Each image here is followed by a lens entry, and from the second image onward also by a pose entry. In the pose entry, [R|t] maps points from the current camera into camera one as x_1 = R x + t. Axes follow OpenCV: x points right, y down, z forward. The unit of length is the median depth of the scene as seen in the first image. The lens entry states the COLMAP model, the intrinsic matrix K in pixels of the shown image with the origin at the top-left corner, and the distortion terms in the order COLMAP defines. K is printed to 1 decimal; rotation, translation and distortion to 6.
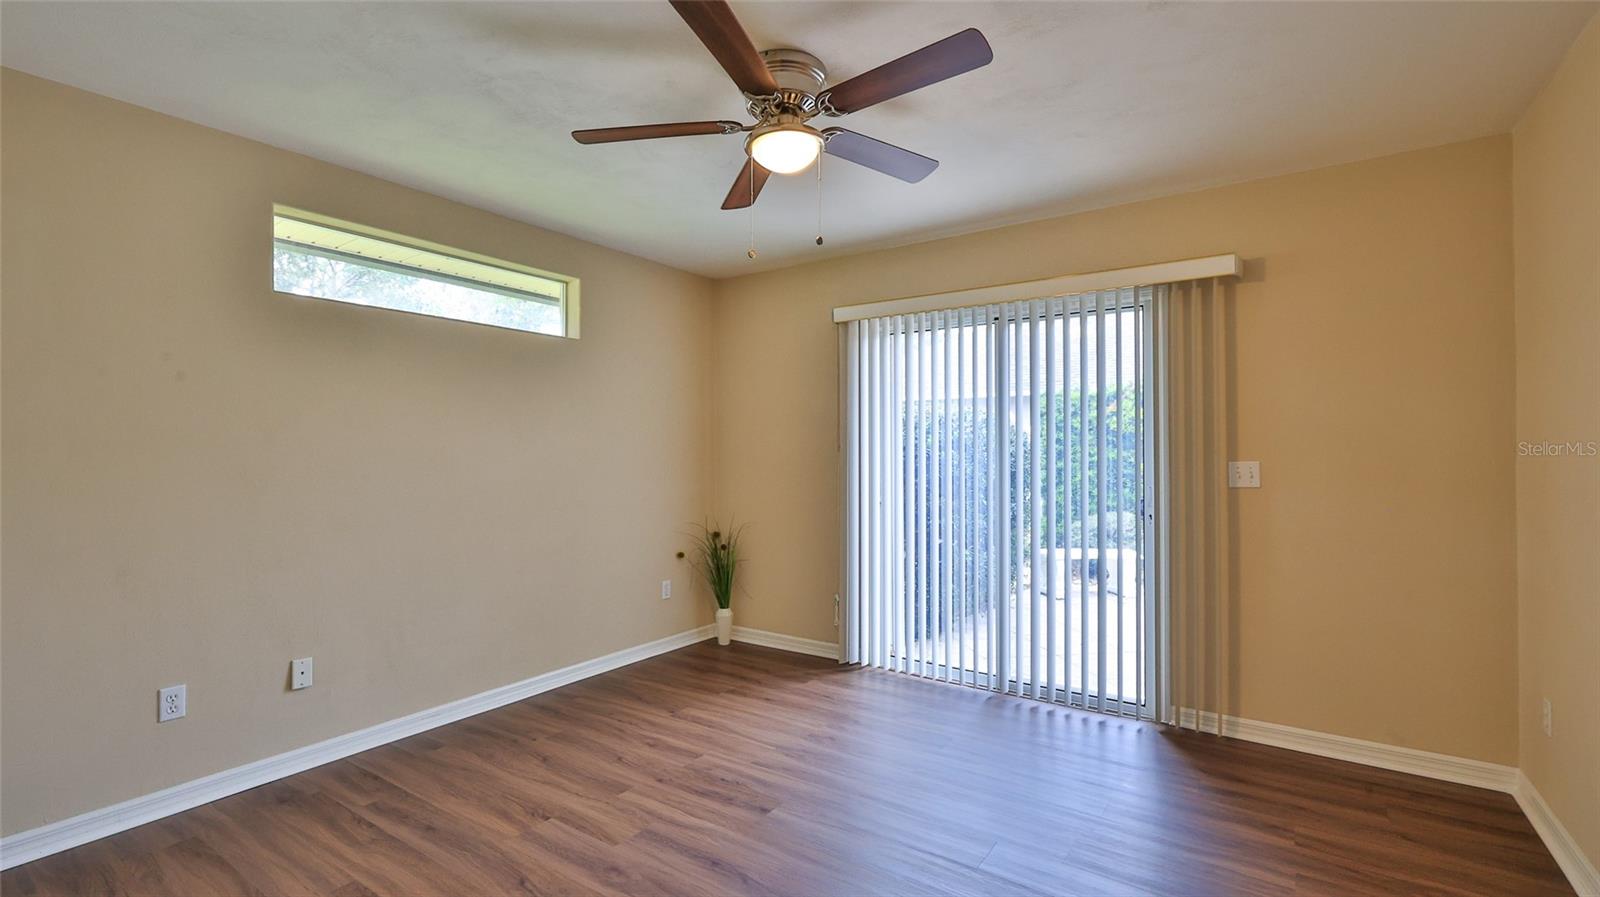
lens RADIAL K [[707.7, 0, 799.4], [0, 707.7, 441.9], [0, 0, 1]] dist [-0.002439, 0.001681]
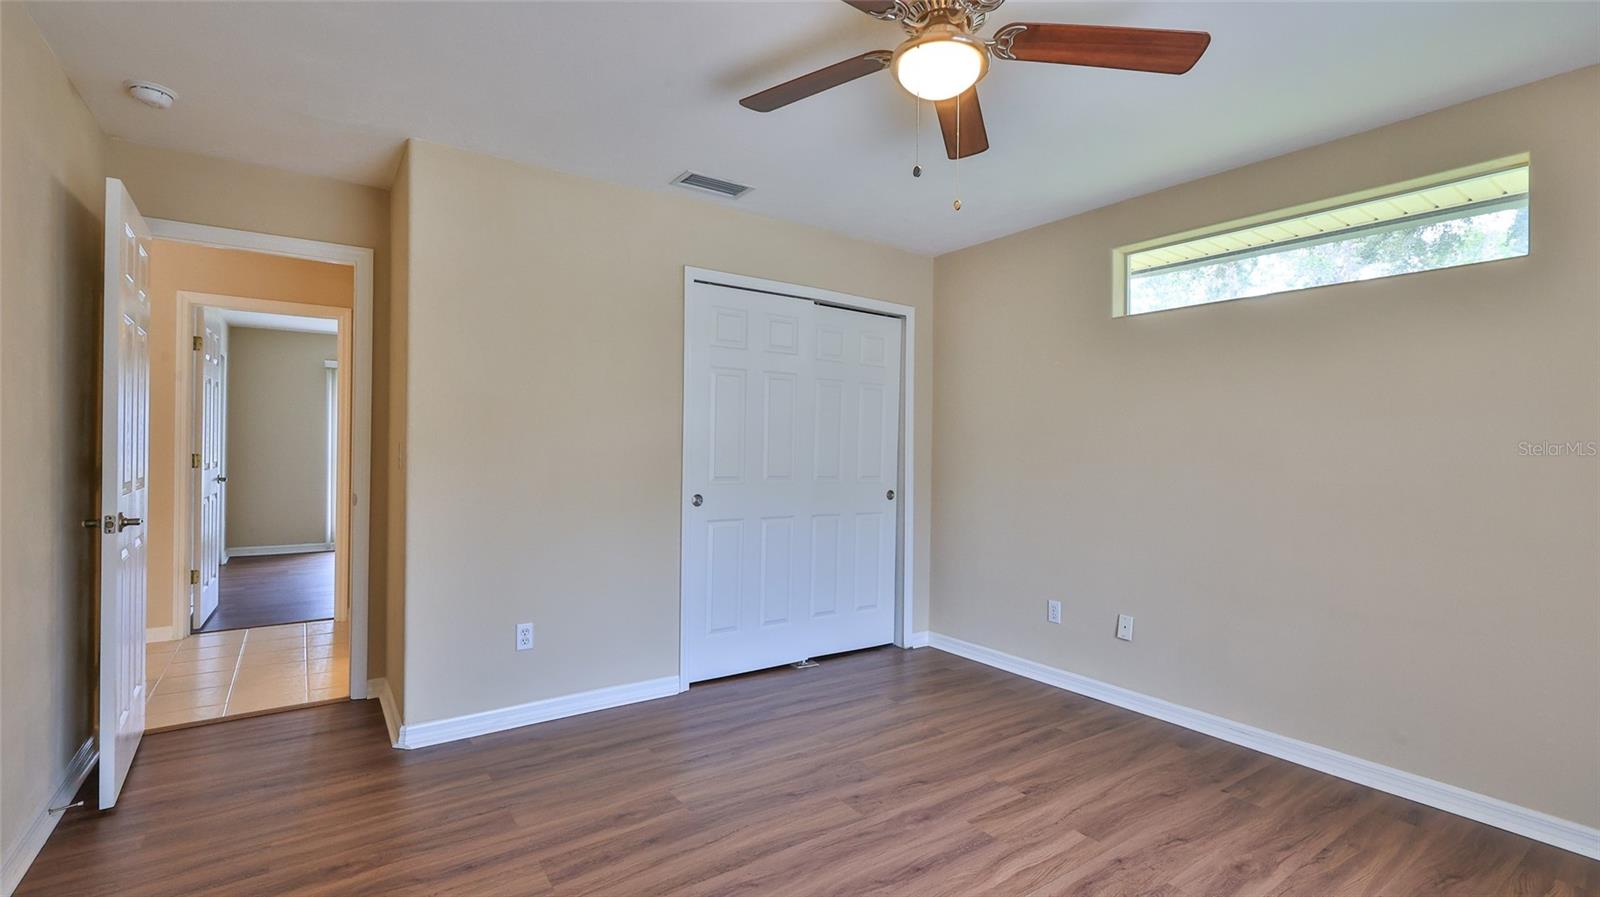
lens RADIAL K [[707.7, 0, 796.1], [0, 707.7, 445.7], [0, 0, 1]] dist [-0.002439, 0.001681]
pose [[-0.350554, -0.007407, -0.936513, 0.666864], [0.002632, 0.999957, -0.008894, 0.026015], [0.936539, -0.005582, -0.350519, 0.946233]]
